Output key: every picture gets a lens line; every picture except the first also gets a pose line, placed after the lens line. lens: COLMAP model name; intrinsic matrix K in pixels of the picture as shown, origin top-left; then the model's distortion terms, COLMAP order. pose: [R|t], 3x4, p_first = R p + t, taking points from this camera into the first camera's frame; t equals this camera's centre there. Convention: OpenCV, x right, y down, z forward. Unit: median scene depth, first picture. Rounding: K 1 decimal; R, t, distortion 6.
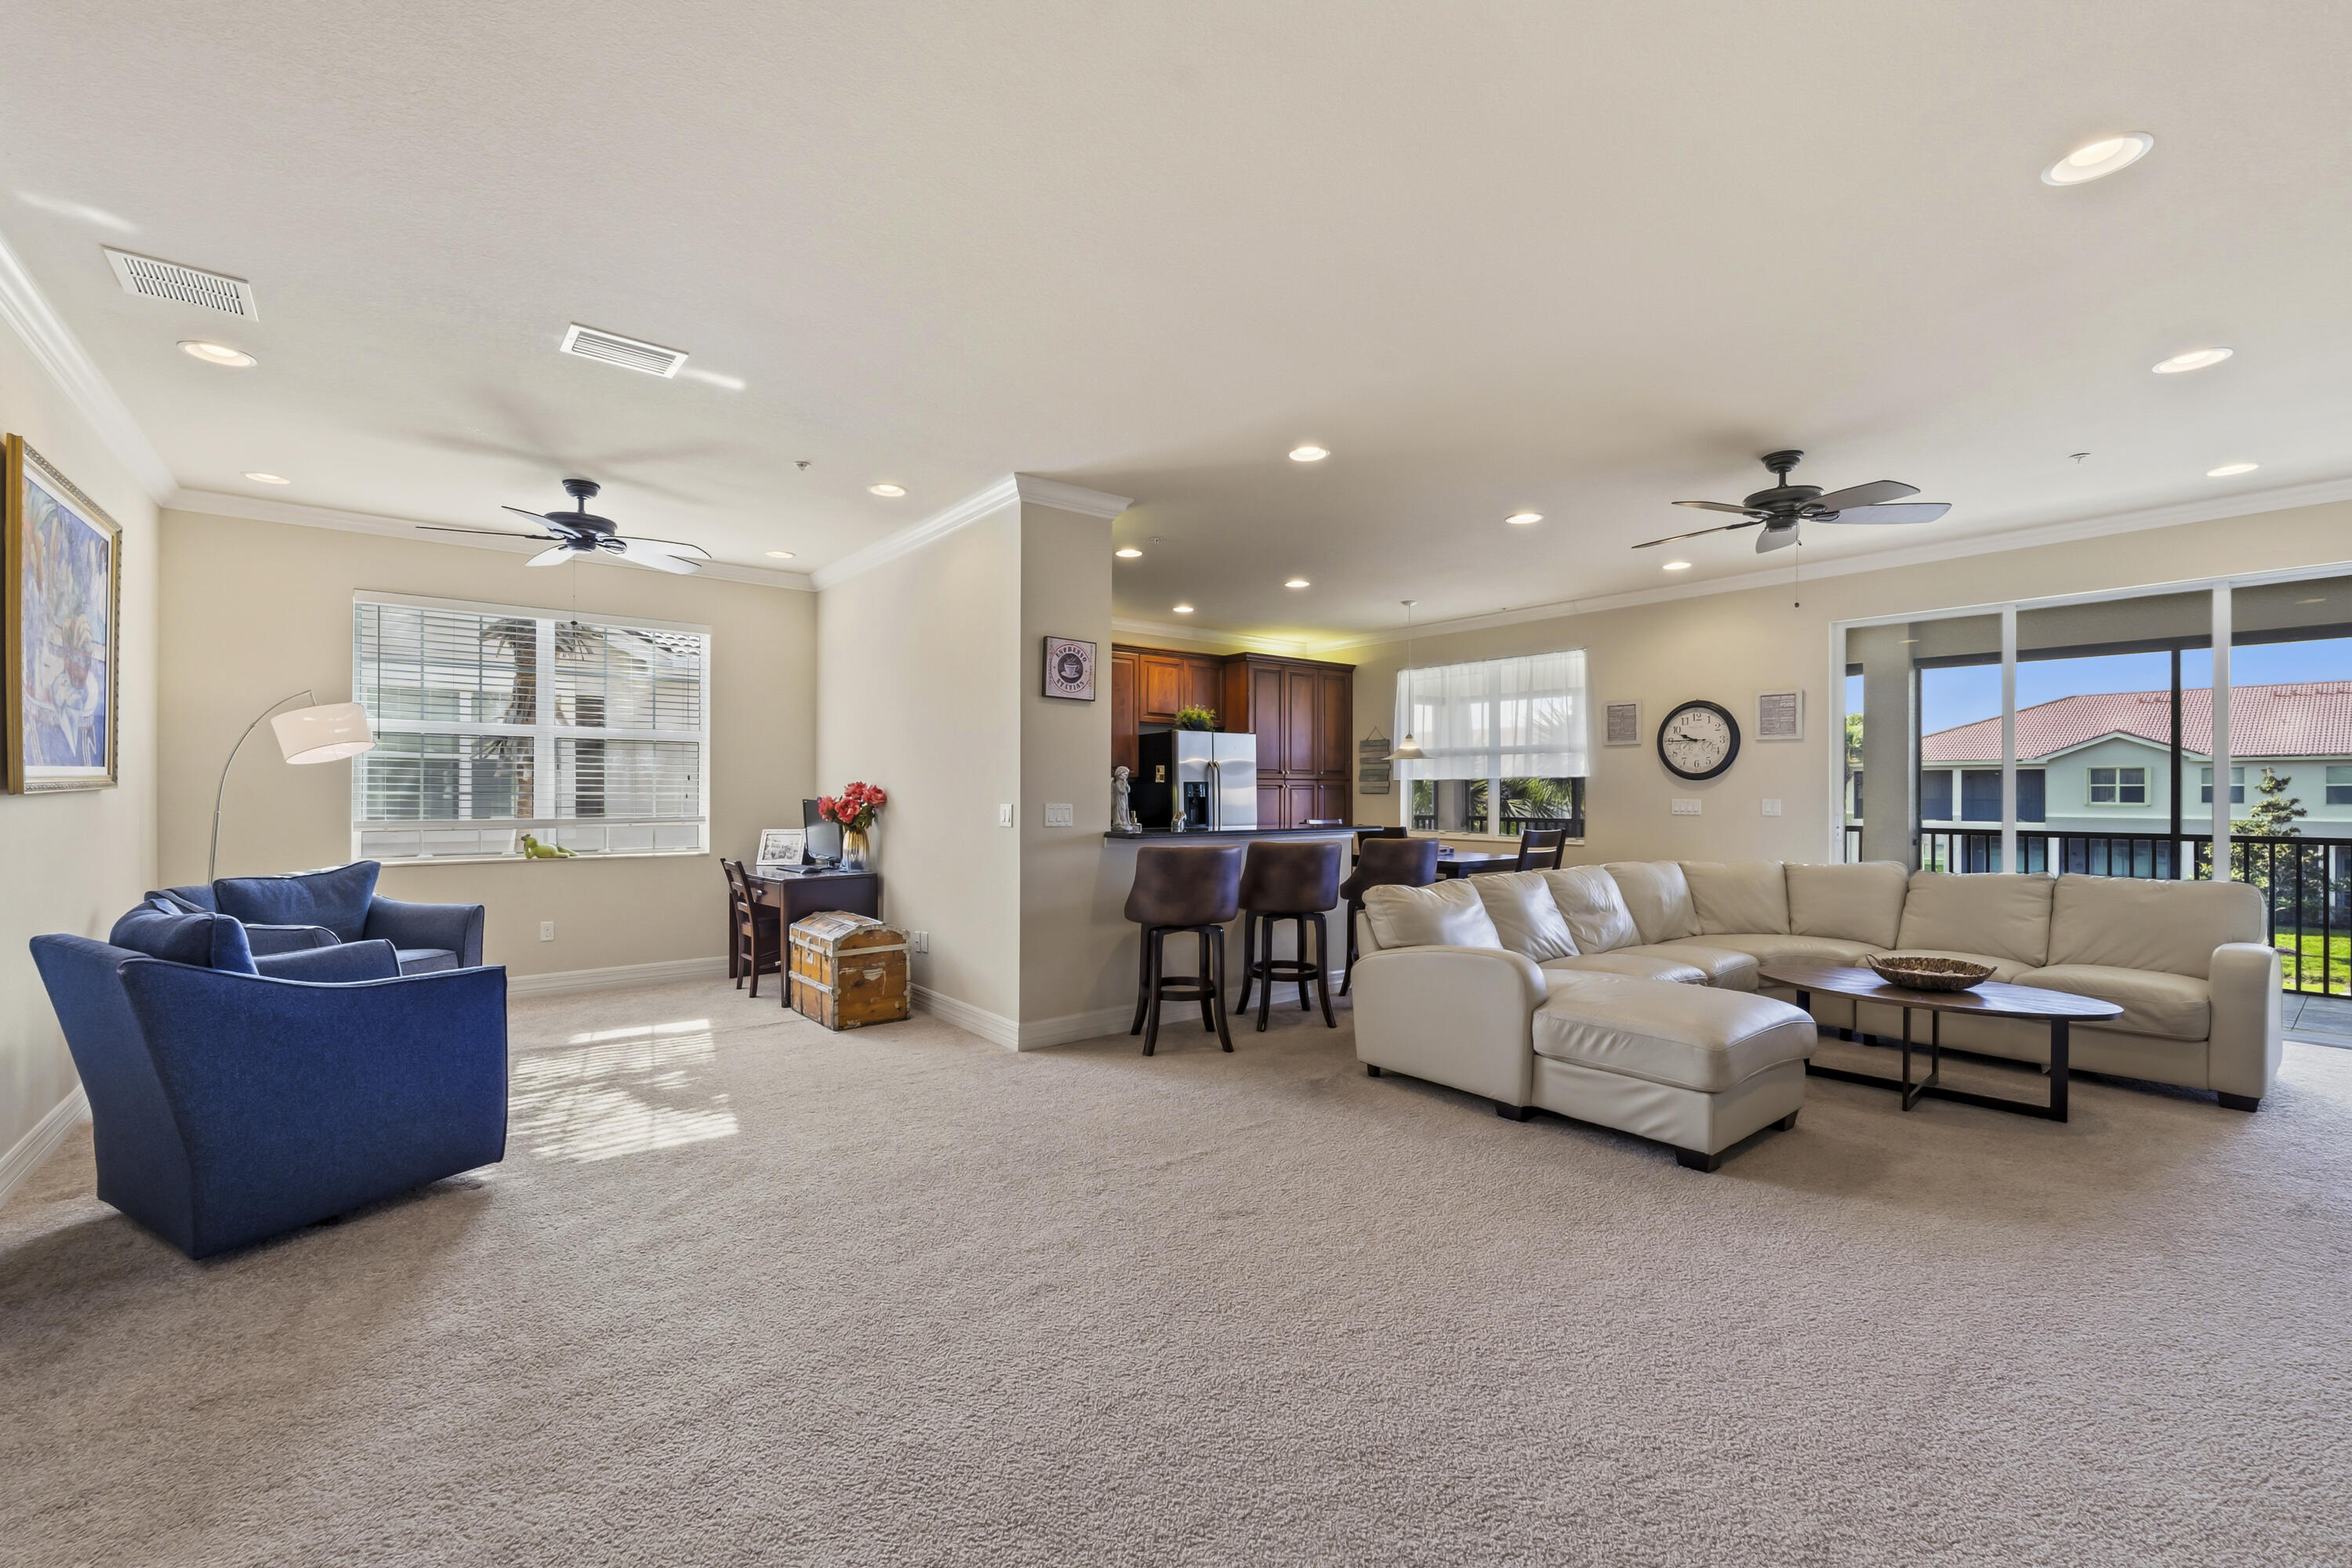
lens RADIAL K [[988.3, 0, 1183.5], [0, 988.3, 792.5], [0, 0, 1]] dist [0.002970, -0.000212]
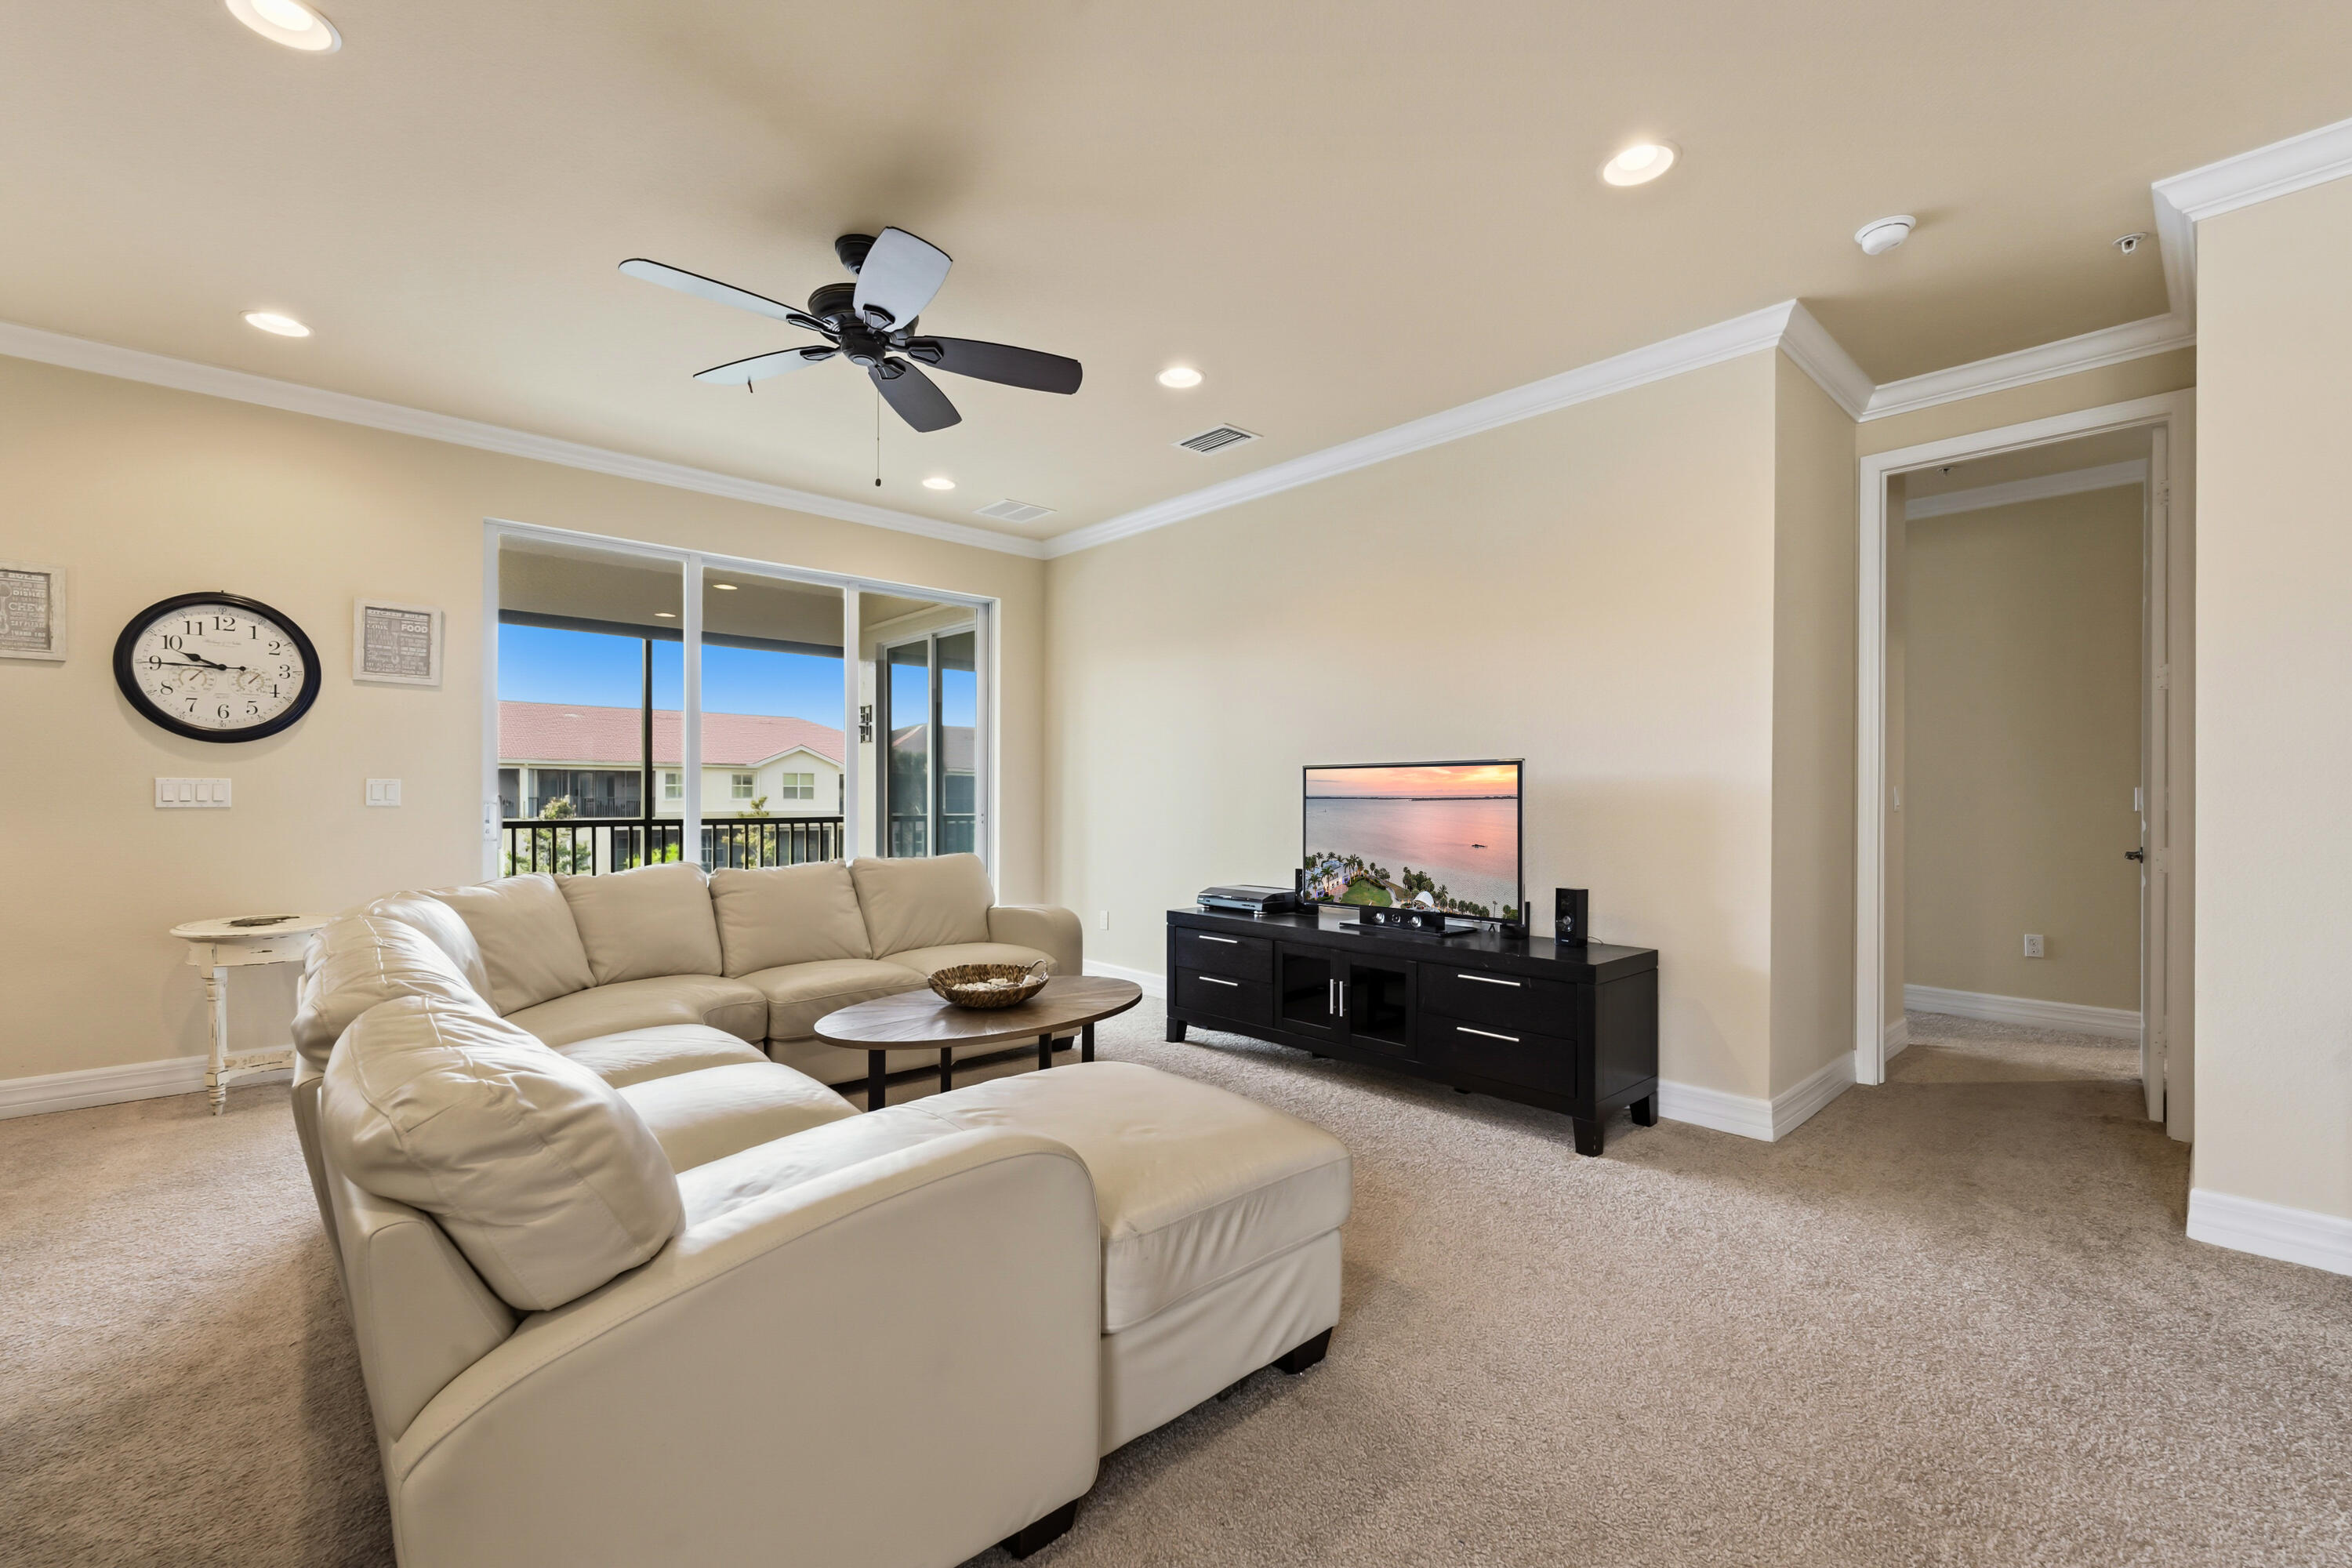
lens RADIAL K [[988.3, 0, 1183.5], [0, 988.3, 792.5], [0, 0, 1]] dist [0.002970, -0.000212]
pose [[-0.059832, 0.000514, 0.998208, -0.053558], [-0.001194, 0.999999, -0.000586, 0.018671], [-0.998208, -0.001227, -0.059831, 0.708586]]
